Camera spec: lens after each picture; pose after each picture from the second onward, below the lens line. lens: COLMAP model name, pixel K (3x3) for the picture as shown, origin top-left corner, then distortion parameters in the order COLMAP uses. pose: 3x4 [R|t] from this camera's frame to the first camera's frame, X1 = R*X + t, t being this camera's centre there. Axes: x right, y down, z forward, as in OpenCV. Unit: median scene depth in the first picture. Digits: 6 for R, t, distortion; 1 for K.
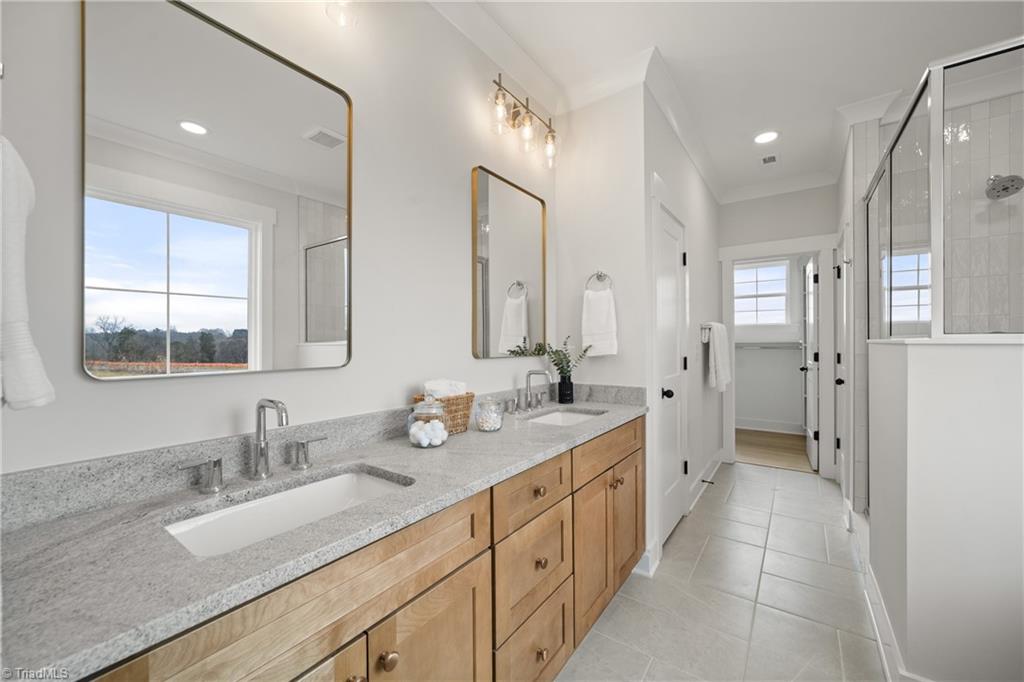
lens RADIAL K [[393.2, 0, 520.6], [0, 393.2, 343.8], [0, 0, 1]] dist [-0.013973, 0.004575]
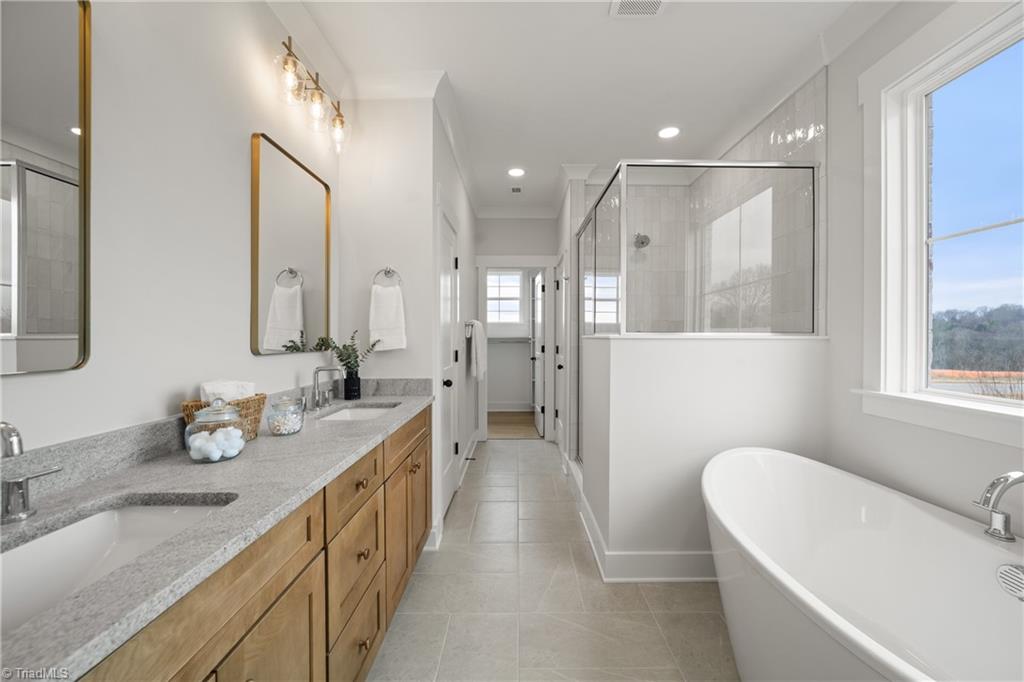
lens RADIAL K [[389.0, 0, 524.7], [0, 389.0, 341.0], [0, 0, 1]] dist [-0.014278, 0.004674]
pose [[0.812067, -0.002769, 0.583558, -0.116128], [-0.000415, 0.999986, 0.005323, 0.001647], [-0.583565, -0.004565, 0.812054, -0.031096]]
